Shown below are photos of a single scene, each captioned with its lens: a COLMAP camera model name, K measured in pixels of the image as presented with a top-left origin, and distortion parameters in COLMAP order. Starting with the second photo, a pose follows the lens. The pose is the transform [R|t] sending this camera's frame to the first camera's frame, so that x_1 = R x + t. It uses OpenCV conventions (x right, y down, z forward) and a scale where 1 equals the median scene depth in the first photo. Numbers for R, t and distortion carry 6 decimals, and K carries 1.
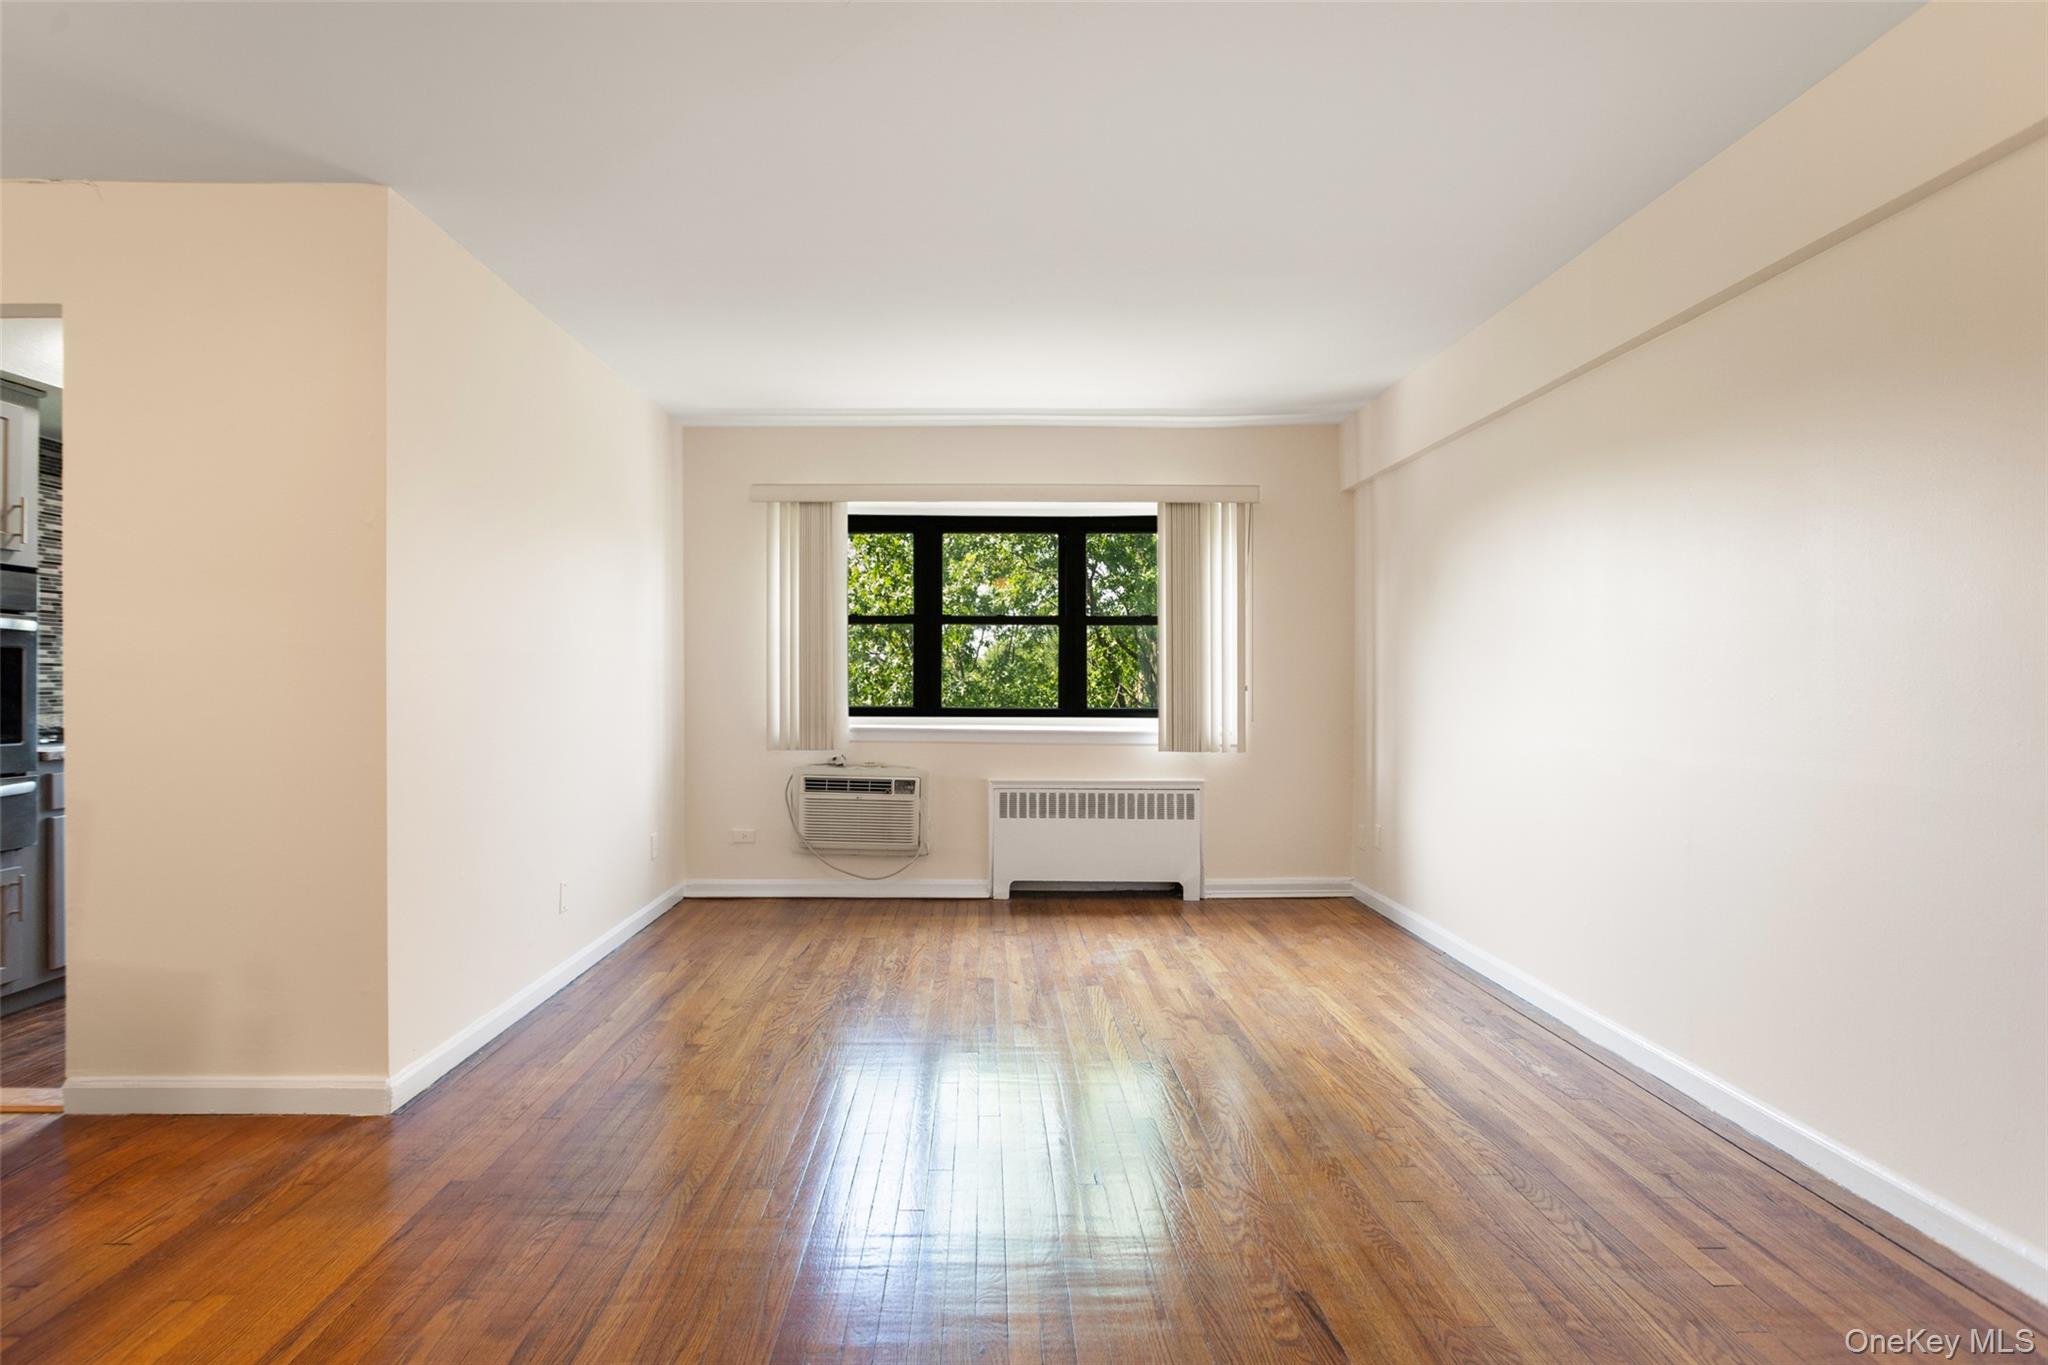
lens RADIAL K [[984.3, 0, 972.2], [0, 984.3, 679.5], [0, 0, 1]] dist [-0.000304, 0.000451]
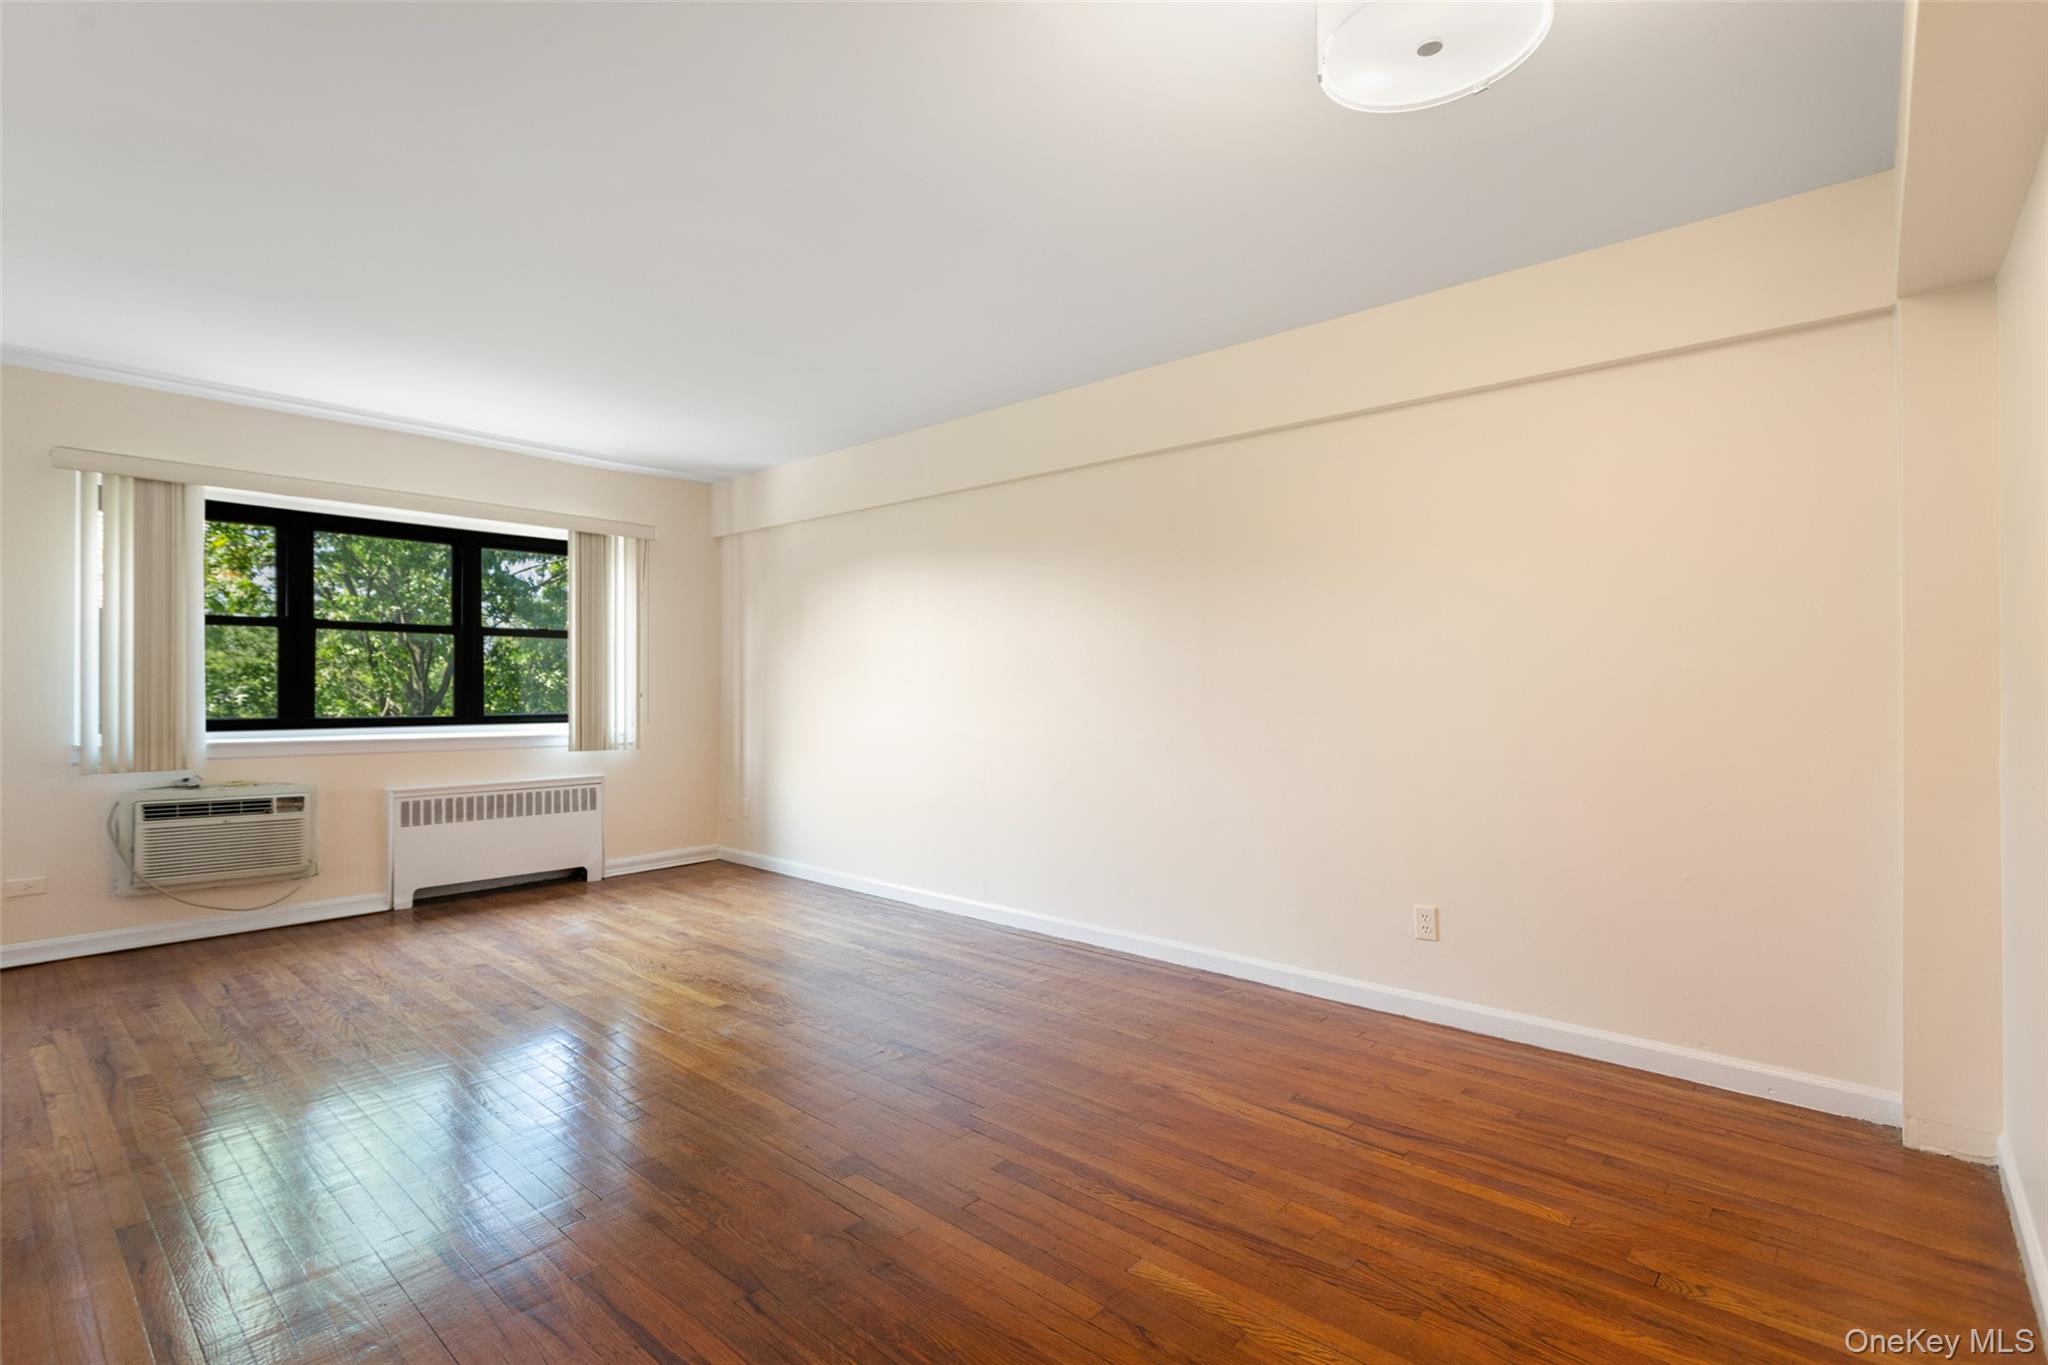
lens RADIAL K [[954.7, 0, 1027.1], [0, 954.7, 679.1], [0, 0, 1]] dist [-0.001018, -0.000315]
pose [[0.656577, 0.004997, 0.754243, -0.288333], [-0.000953, 0.999983, -0.005796, -0.003908], [-0.754259, 0.003087, 0.656570, -0.109173]]
